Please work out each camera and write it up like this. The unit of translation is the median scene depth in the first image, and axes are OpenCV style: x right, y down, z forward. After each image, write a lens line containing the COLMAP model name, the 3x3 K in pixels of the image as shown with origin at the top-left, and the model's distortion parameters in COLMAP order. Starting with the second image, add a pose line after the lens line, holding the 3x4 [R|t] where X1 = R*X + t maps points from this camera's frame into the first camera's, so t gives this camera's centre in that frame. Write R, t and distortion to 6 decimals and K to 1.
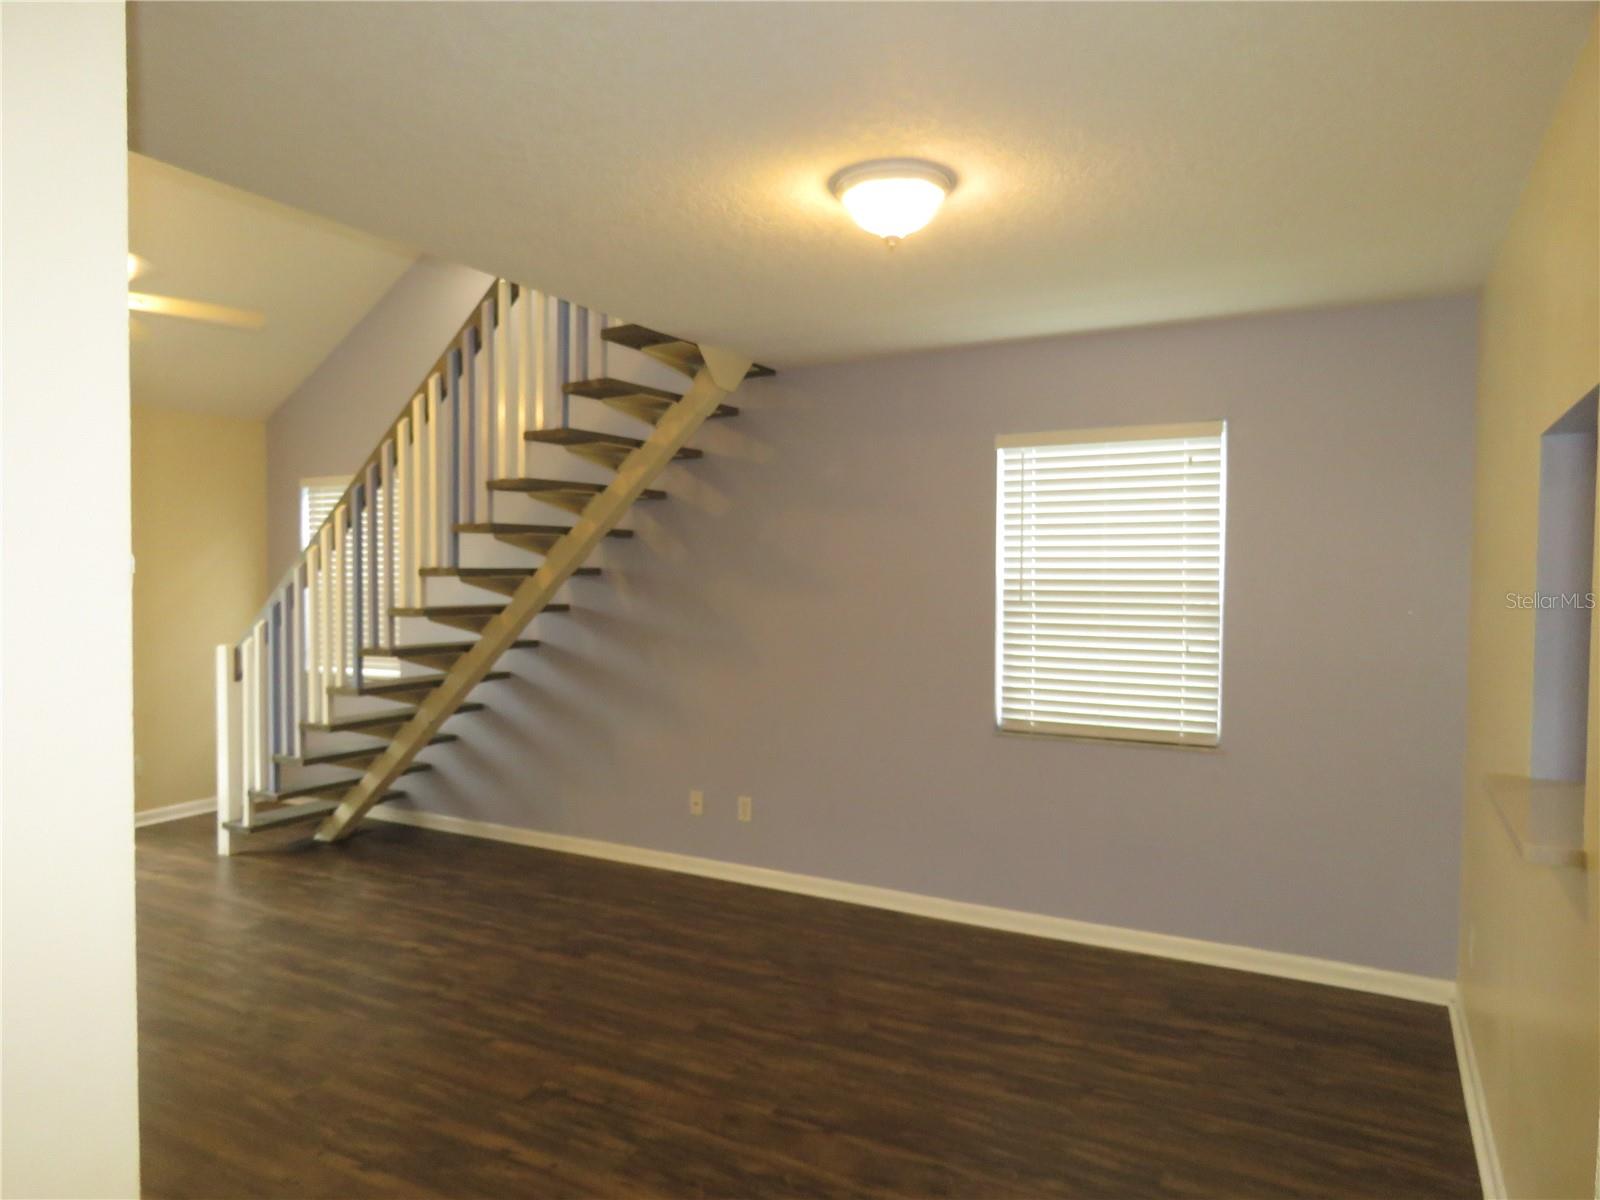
lens RADIAL K [[1028.4, 0, 807.5], [0, 1028.4, 608.8], [0, 0, 1]] dist [0.002129, -0.005675]
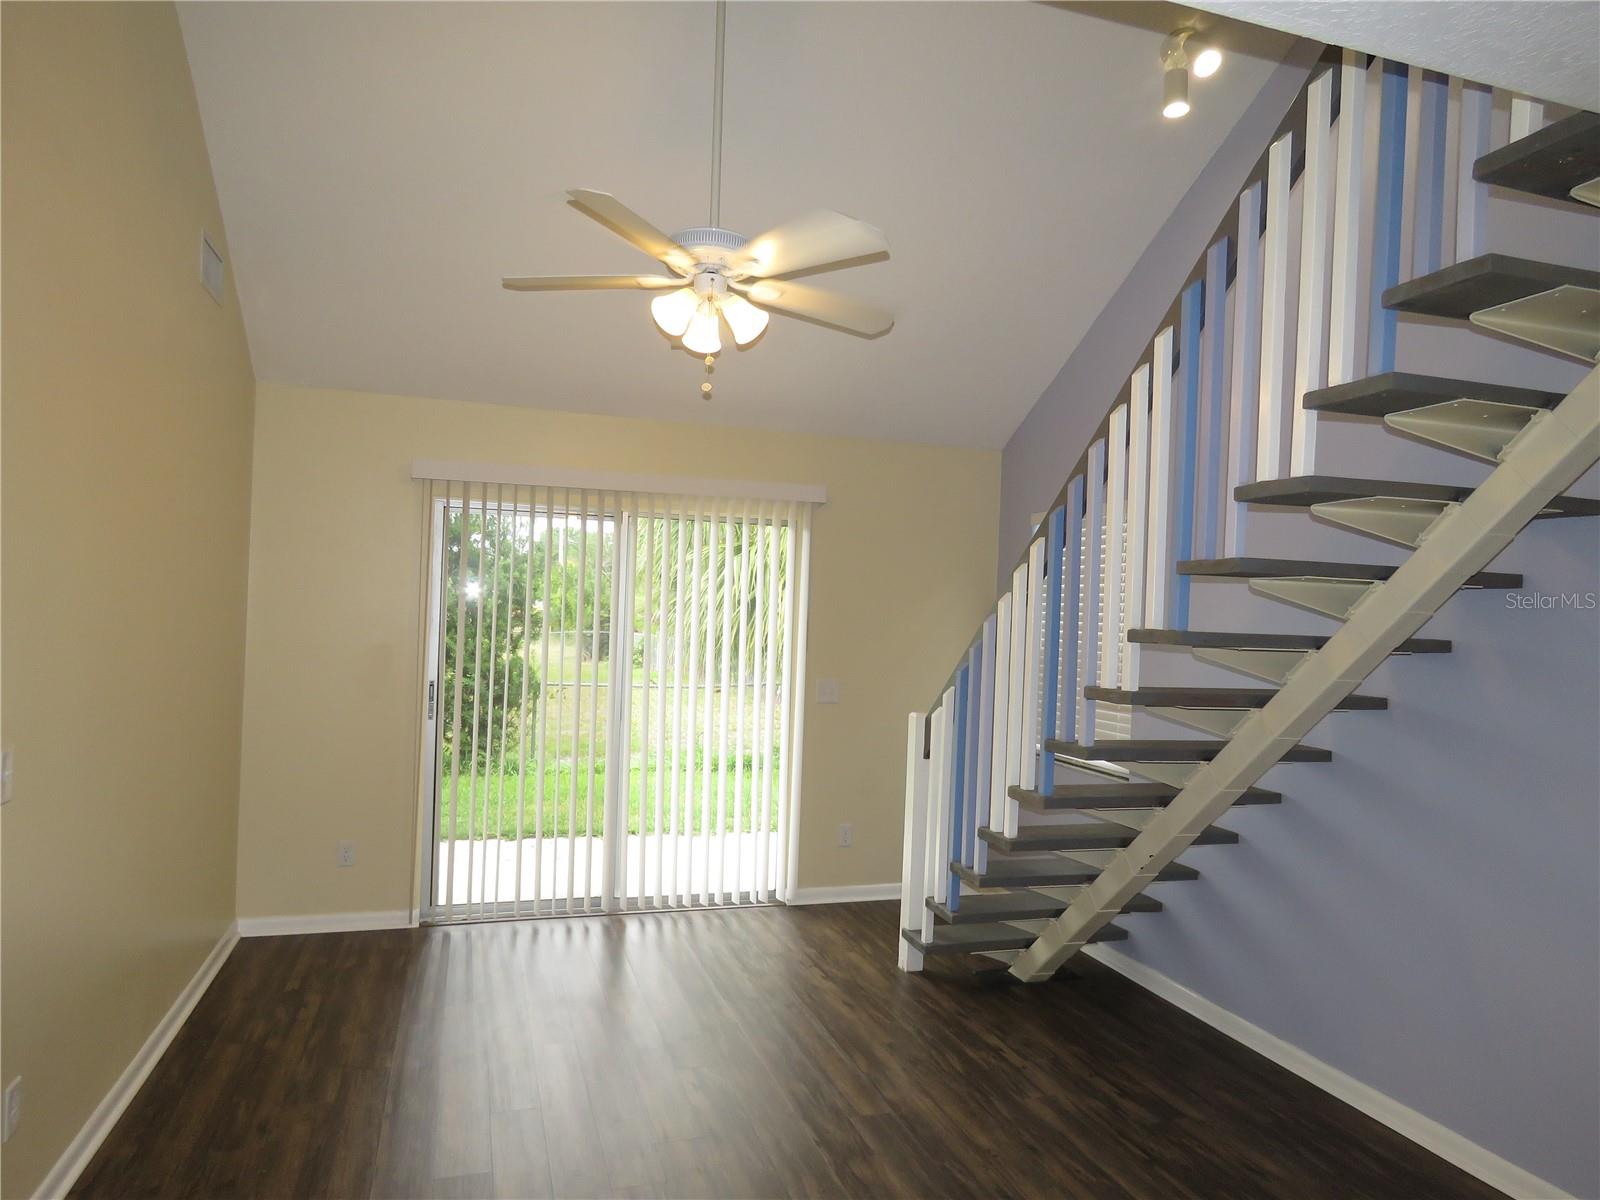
lens RADIAL K [[1028.4, 0, 797.7], [0, 1028.4, 604.8], [0, 0, 1]] dist [0.002129, -0.005675]
pose [[0.731907, 0.020385, -0.681099, -0.104448], [-0.058403, 0.997751, -0.032898, -0.025985], [0.678897, 0.063857, 0.731452, 0.449061]]
